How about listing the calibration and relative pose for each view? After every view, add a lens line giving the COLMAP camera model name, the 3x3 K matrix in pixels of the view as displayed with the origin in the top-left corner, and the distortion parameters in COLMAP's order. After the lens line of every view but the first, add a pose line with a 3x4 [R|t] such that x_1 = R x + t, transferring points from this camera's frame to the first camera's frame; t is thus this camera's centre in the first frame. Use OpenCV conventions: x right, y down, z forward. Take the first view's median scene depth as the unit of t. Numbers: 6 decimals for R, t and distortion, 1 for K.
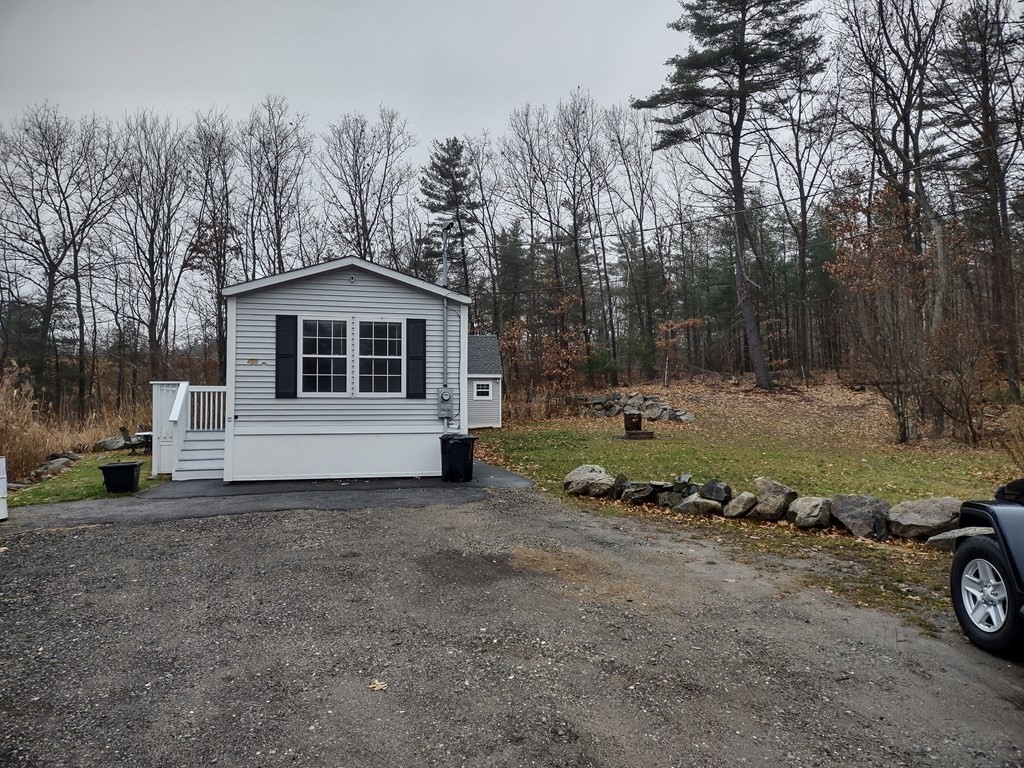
lens RADIAL K [[759.3, 0, 539.4], [0, 759.3, 402.8], [0, 0, 1]] dist [0.069389, -0.100206]
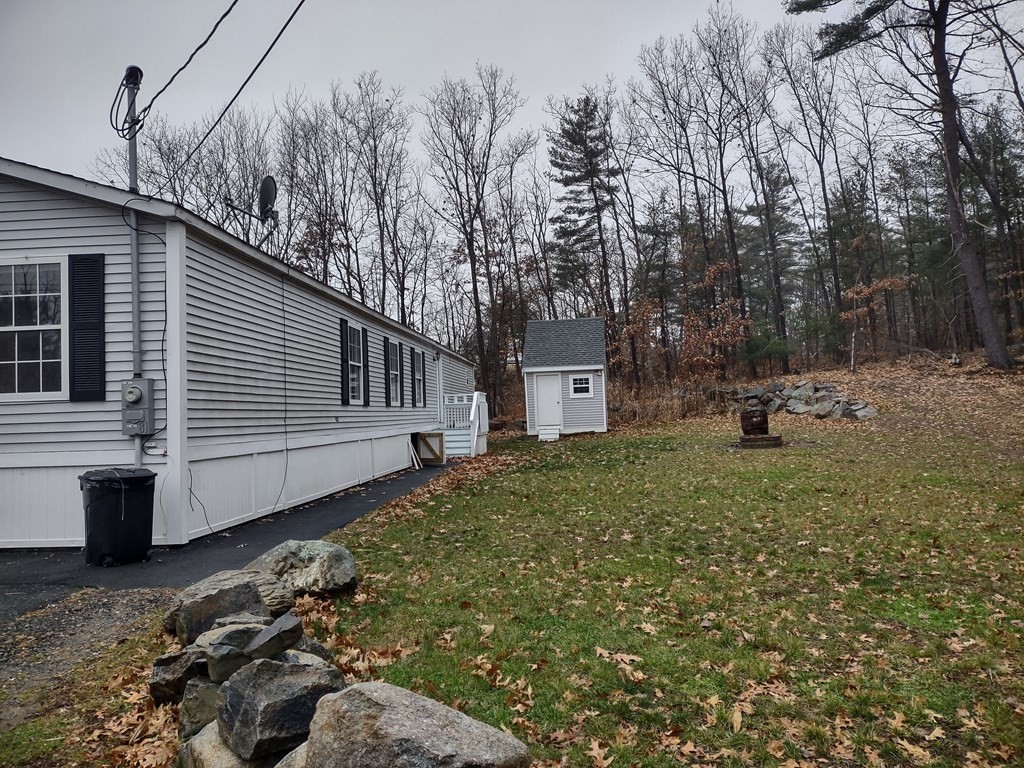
lens RADIAL K [[768.3, 0, 525.0], [0, 768.3, 386.1], [0, 0, 1]] dist [0.066578, -0.080593]
pose [[0.951191, -0.039312, -0.306090, 0.097899], [0.032768, 0.999112, -0.026488, 0.002779], [0.306859, 0.015165, 0.951634, 0.183713]]
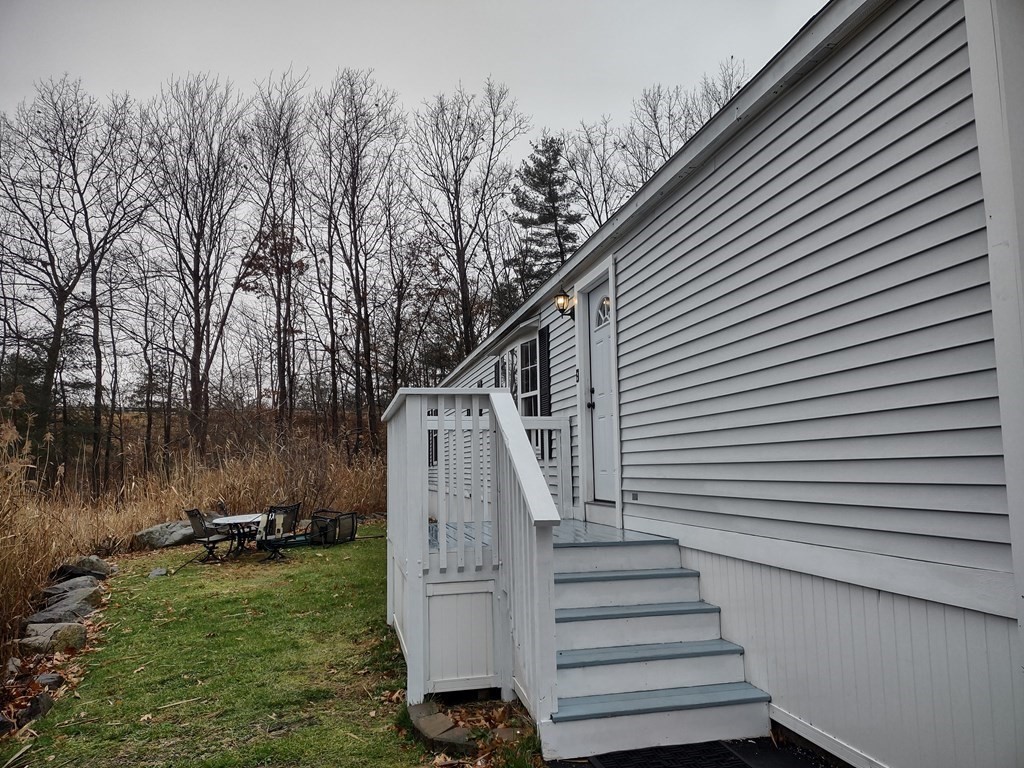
lens RADIAL K [[768.3, 0, 525.0], [0, 768.3, 386.1], [0, 0, 1]] dist [0.066578, -0.080593]
pose [[0.999686, -0.017604, -0.017848, -0.161276], [0.015768, 0.995034, -0.098283, 0.001487], [0.019490, 0.097970, 0.994998, 0.245440]]
